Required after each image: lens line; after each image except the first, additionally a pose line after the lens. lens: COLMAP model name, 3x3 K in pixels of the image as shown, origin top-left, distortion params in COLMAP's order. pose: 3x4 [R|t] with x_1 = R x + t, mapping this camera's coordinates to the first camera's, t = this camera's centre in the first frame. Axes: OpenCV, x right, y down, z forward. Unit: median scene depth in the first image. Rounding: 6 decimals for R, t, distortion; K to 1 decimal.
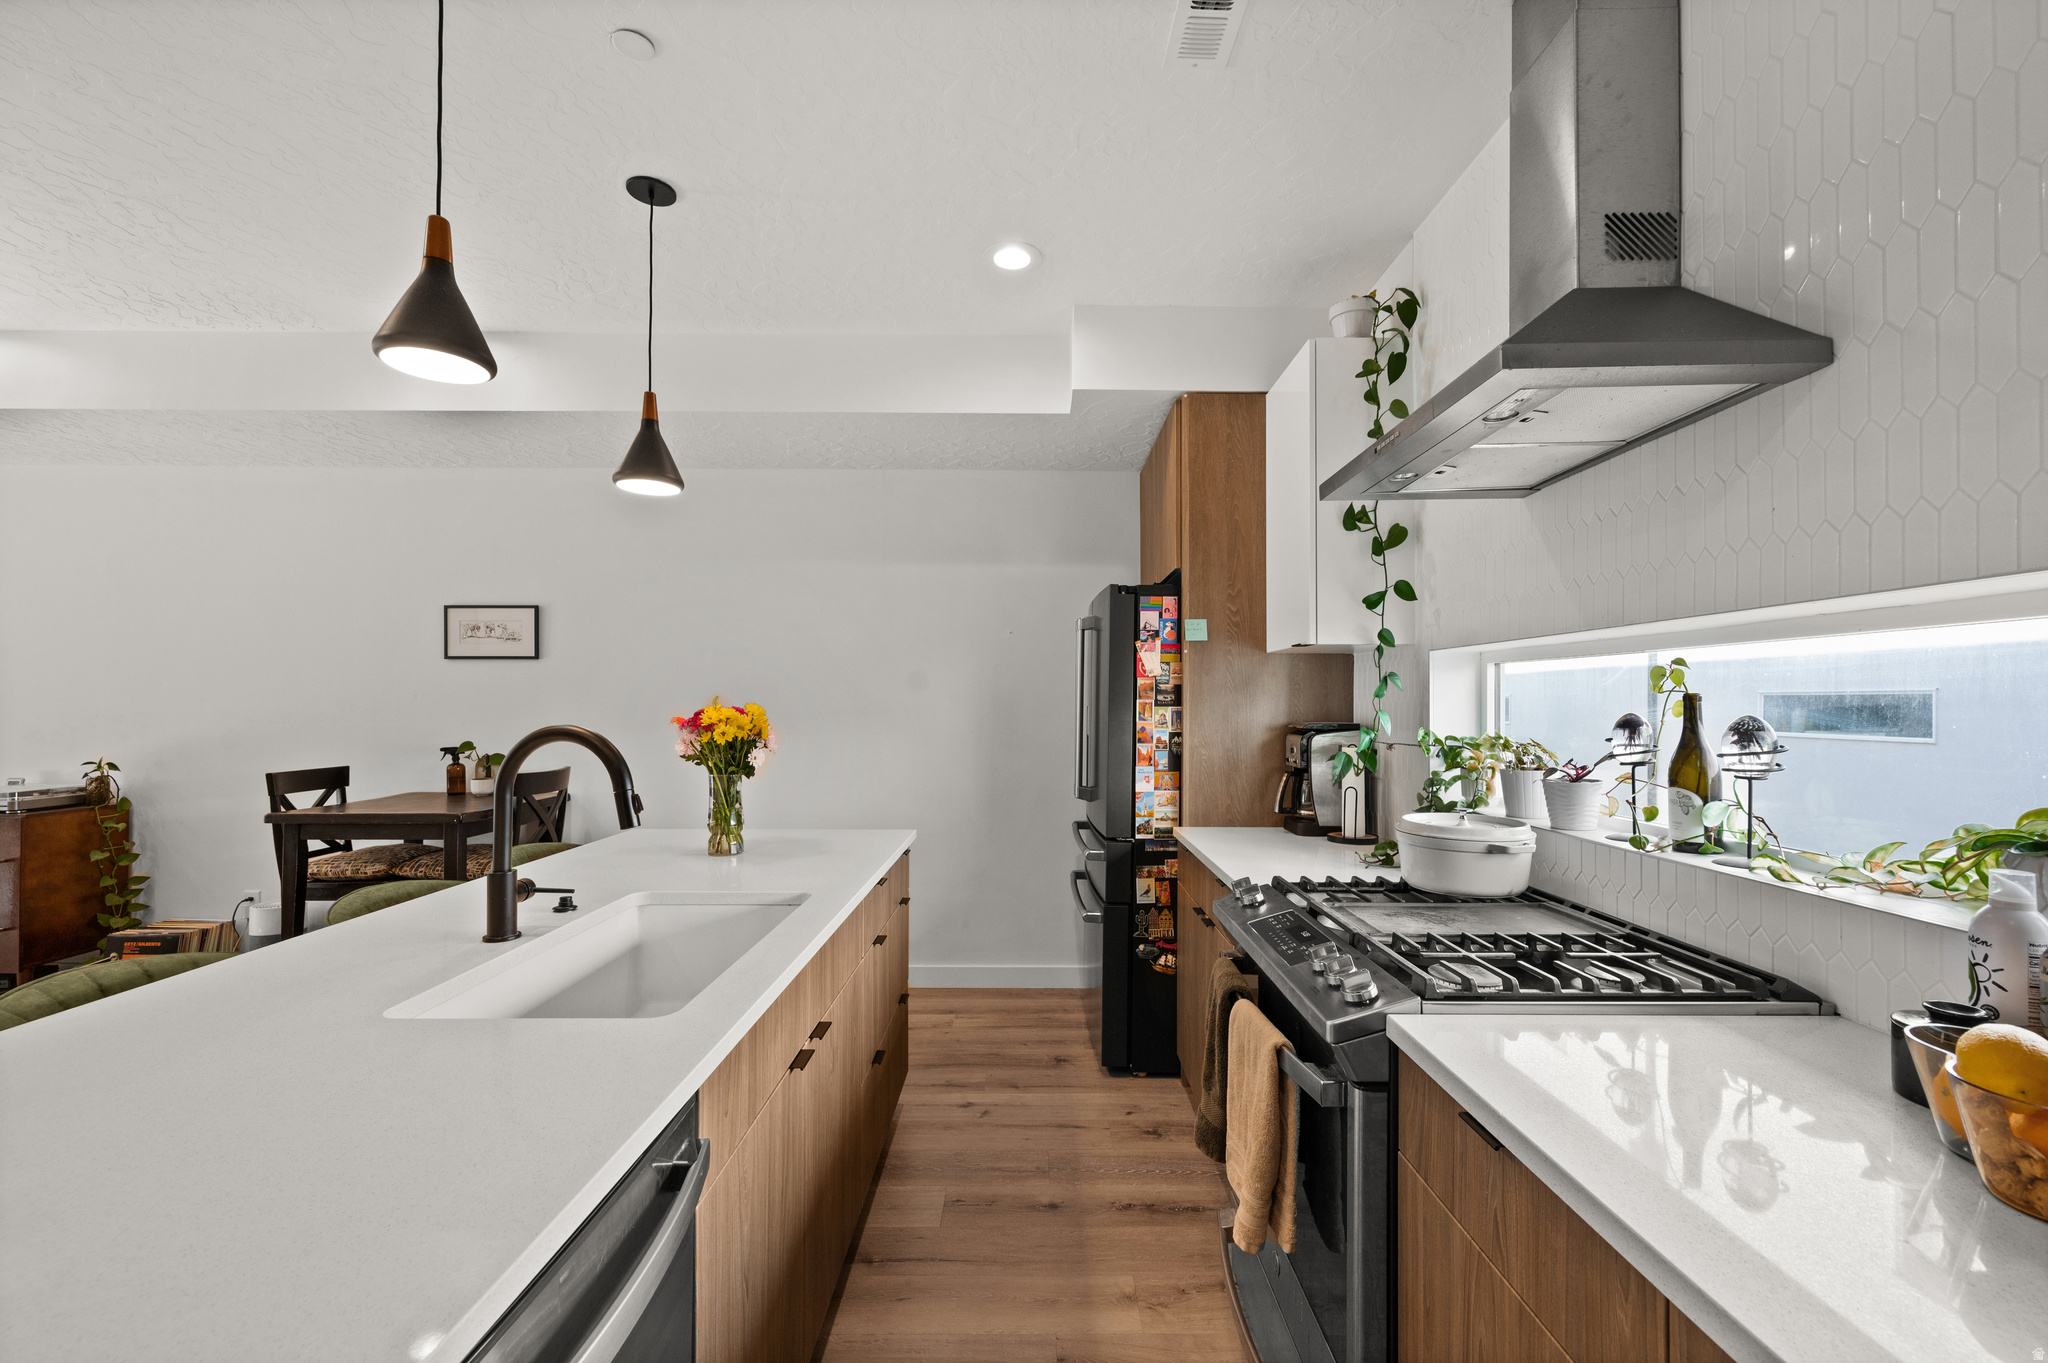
lens RADIAL K [[832.6, 0, 1033.6], [0, 832.6, 695.7], [0, 0, 1]] dist [-0.001433, -0.000405]
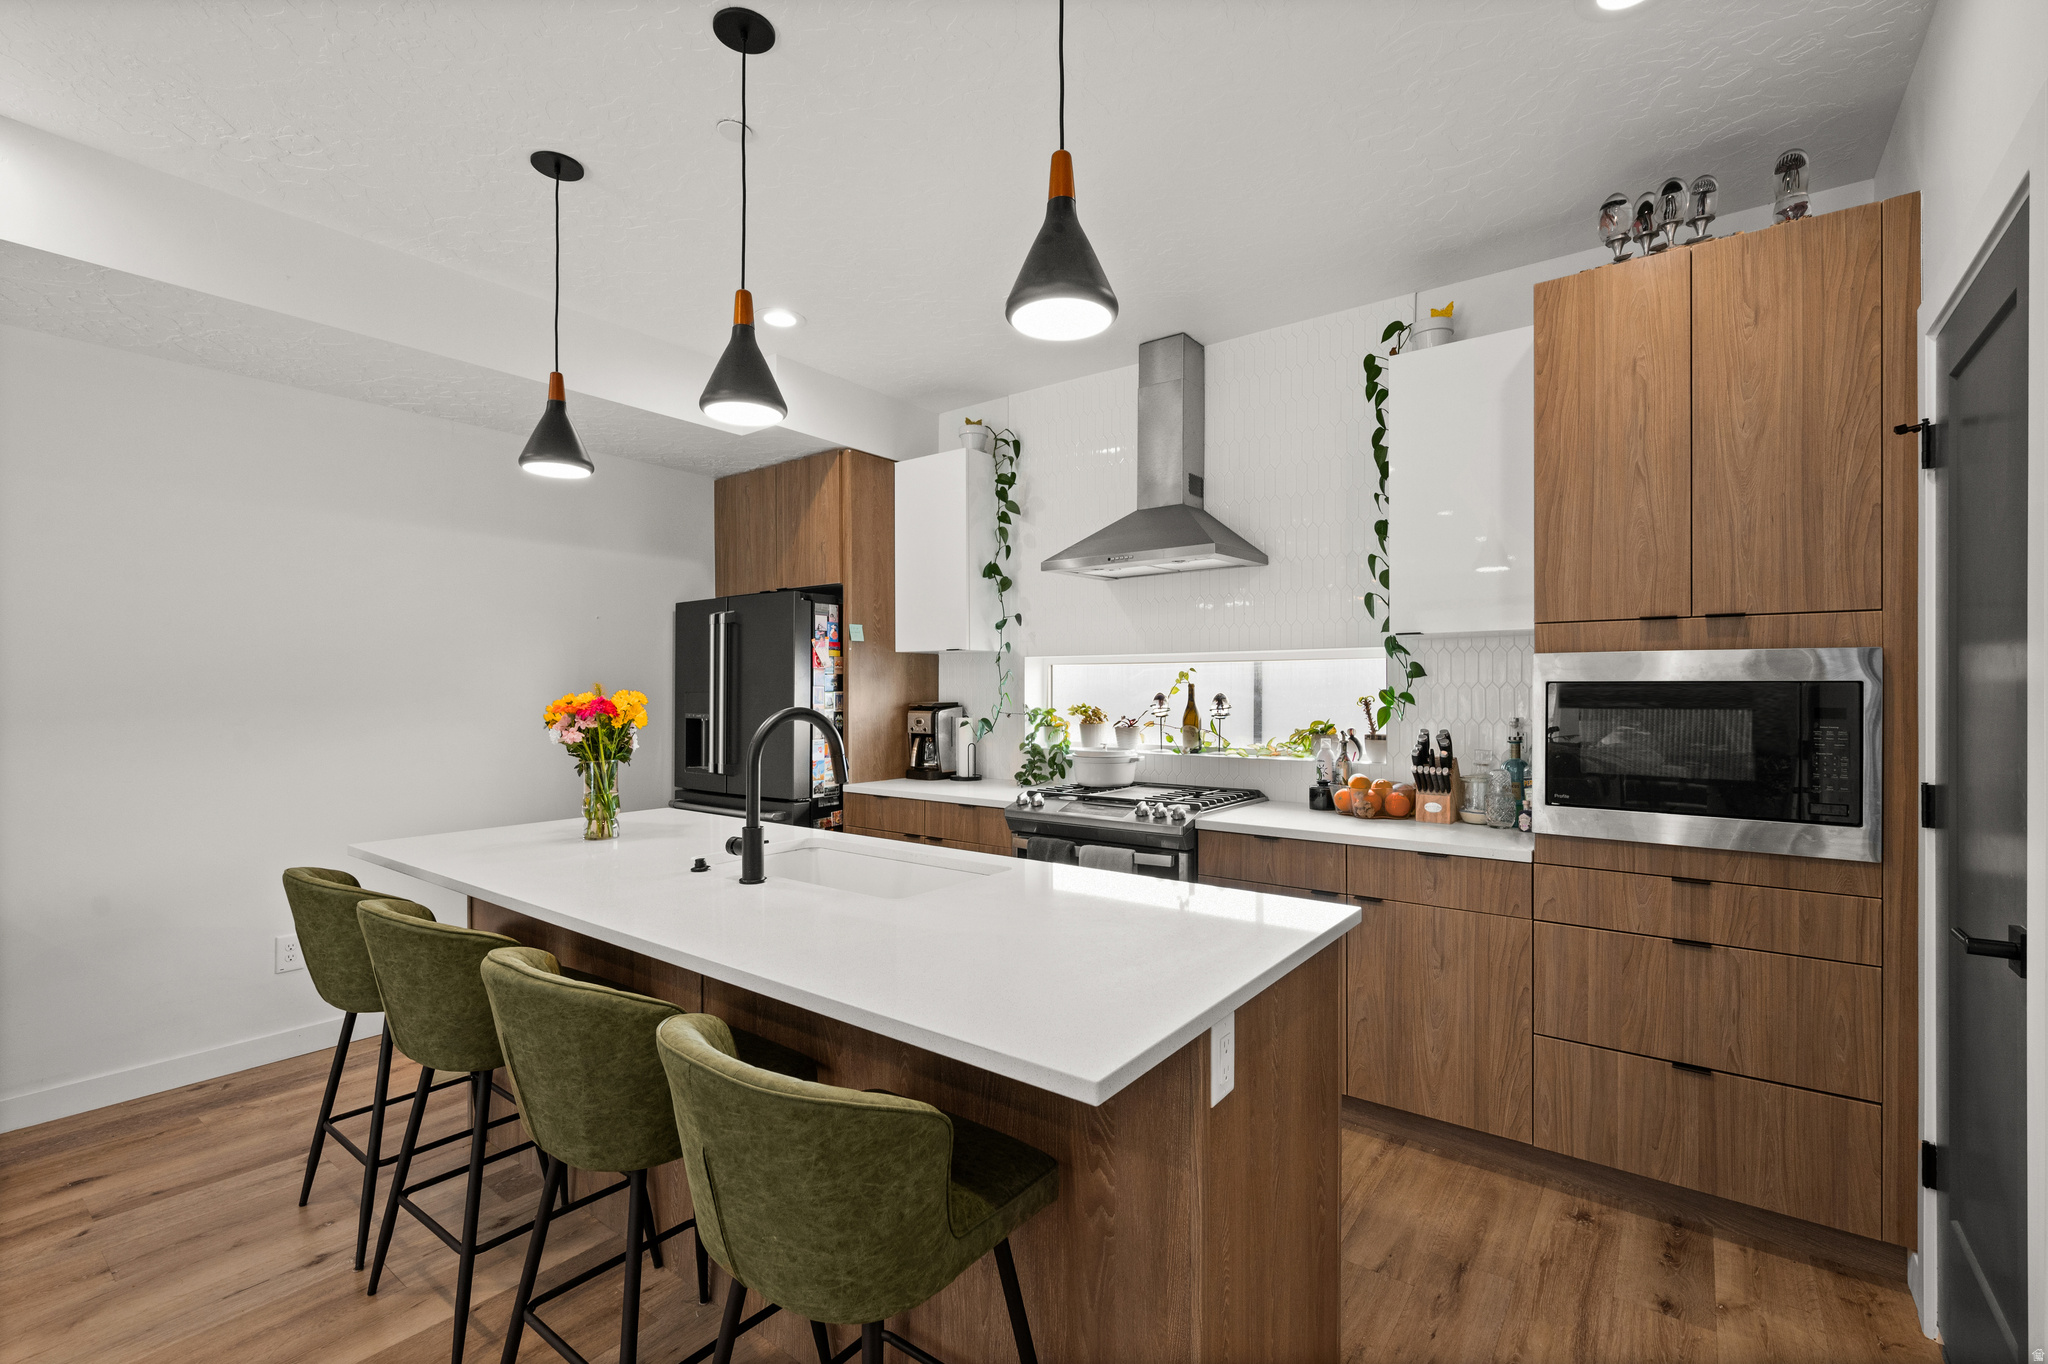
lens RADIAL K [[892.7, 0, 1034.4], [0, 892.7, 687.9], [0, 0, 1]] dist [0.000824, 0.000241]
pose [[0.598787, -0.002634, 0.800904, -0.819730], [-0.005230, 0.999960, 0.007199, -0.003962], [-0.800891, -0.008500, 0.598750, -0.066870]]
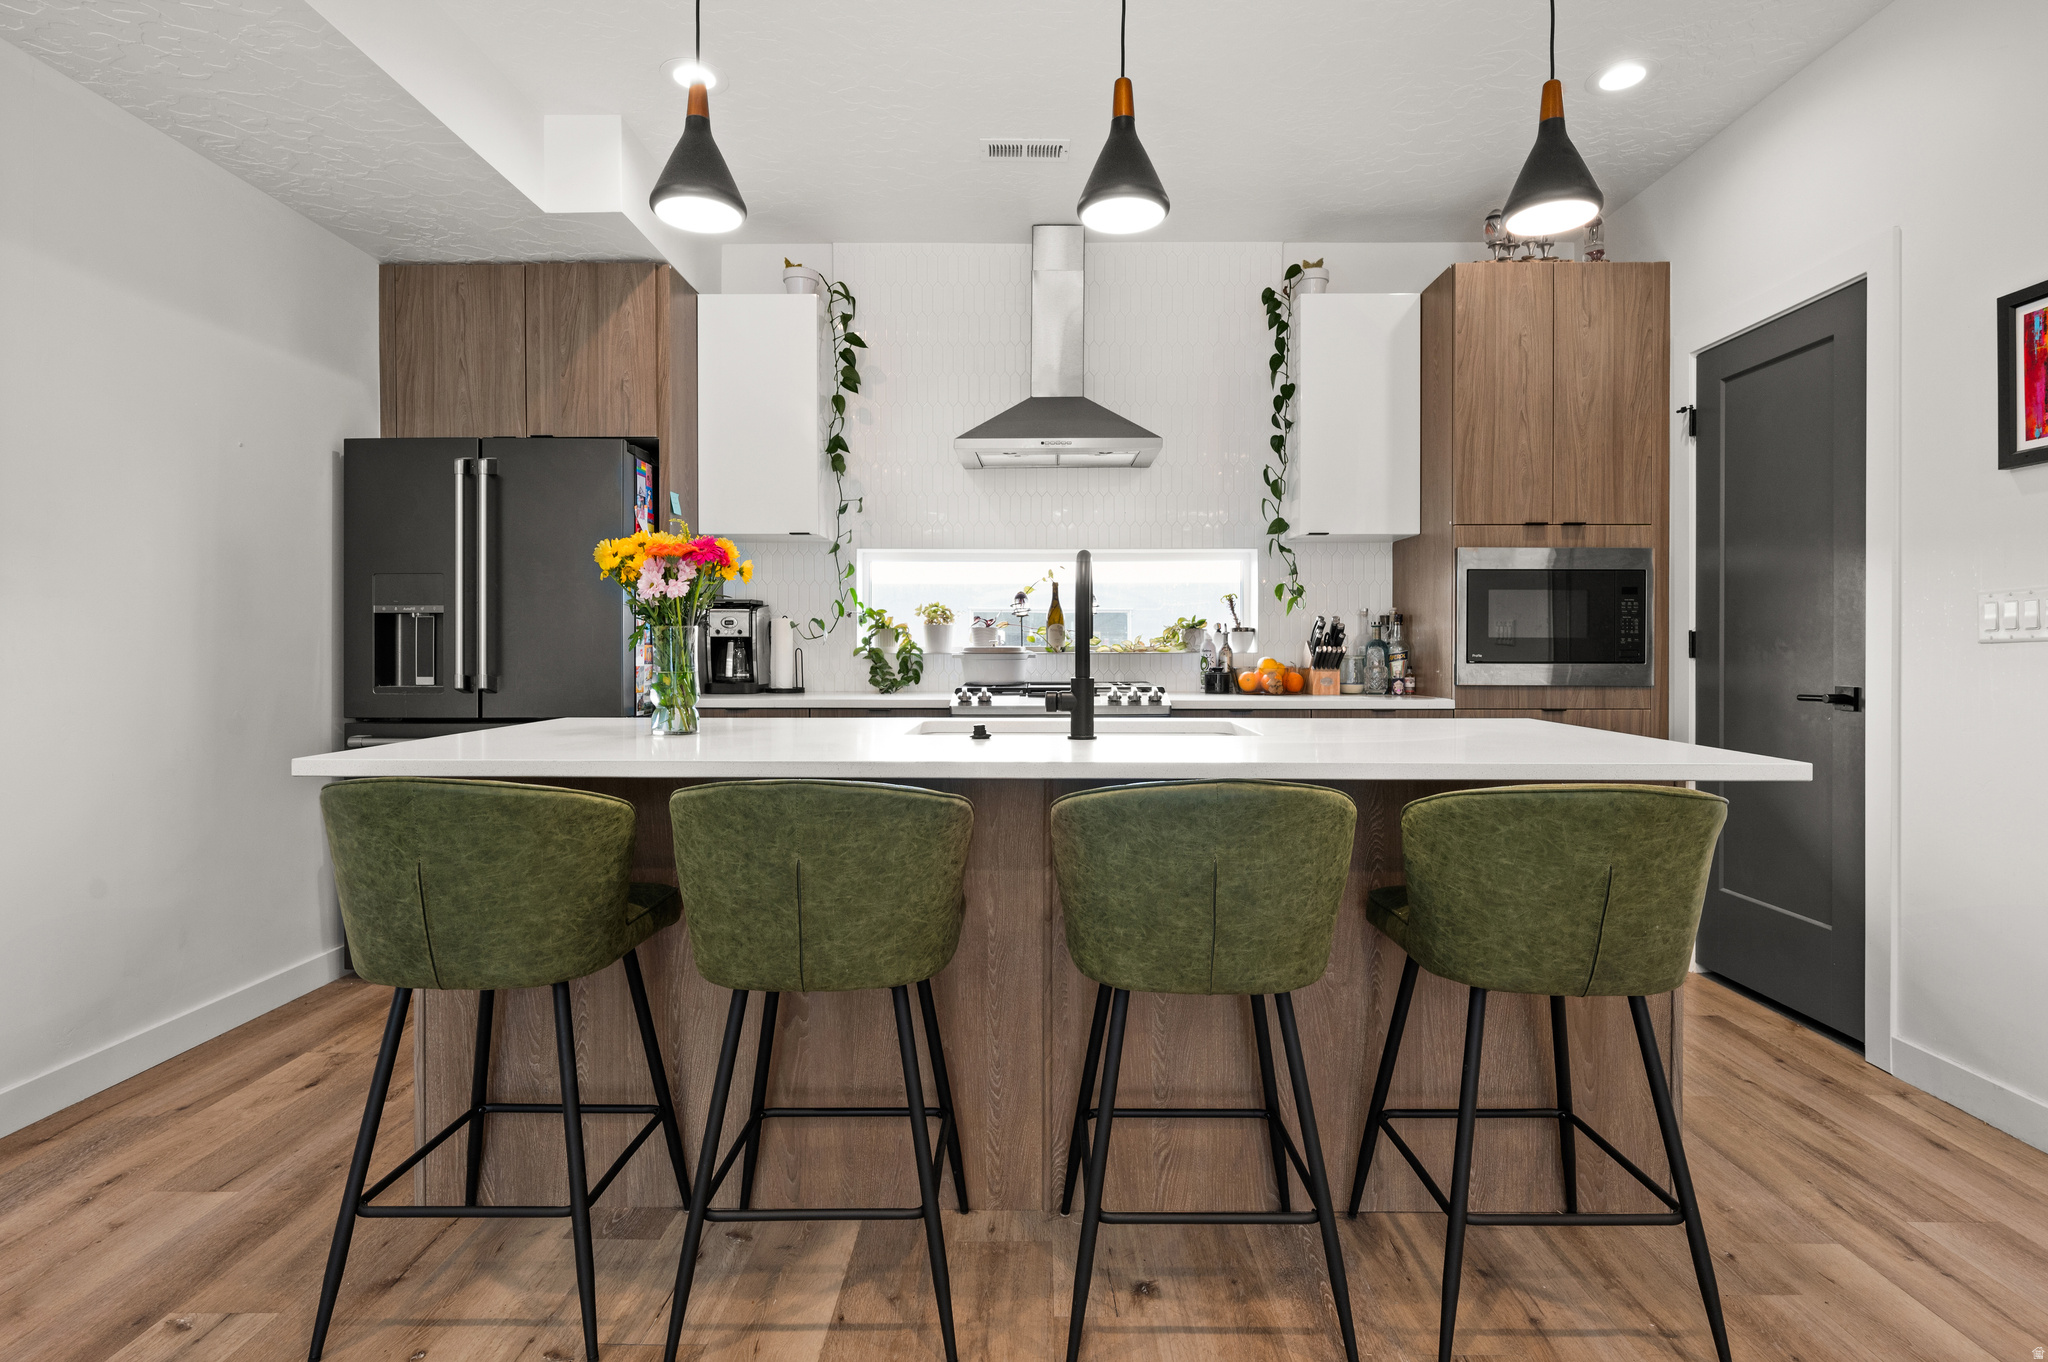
lens RADIAL K [[1015.1, 0, 1032.4], [0, 1015.1, 653.9], [0, 0, 1]] dist [0.001560, -0.000860]
pose [[0.004239, -0.010285, 0.999938, -1.125008], [-0.009954, 0.999897, 0.010327, 0.094210], [-0.999941, -0.009997, 0.004136, 0.605314]]
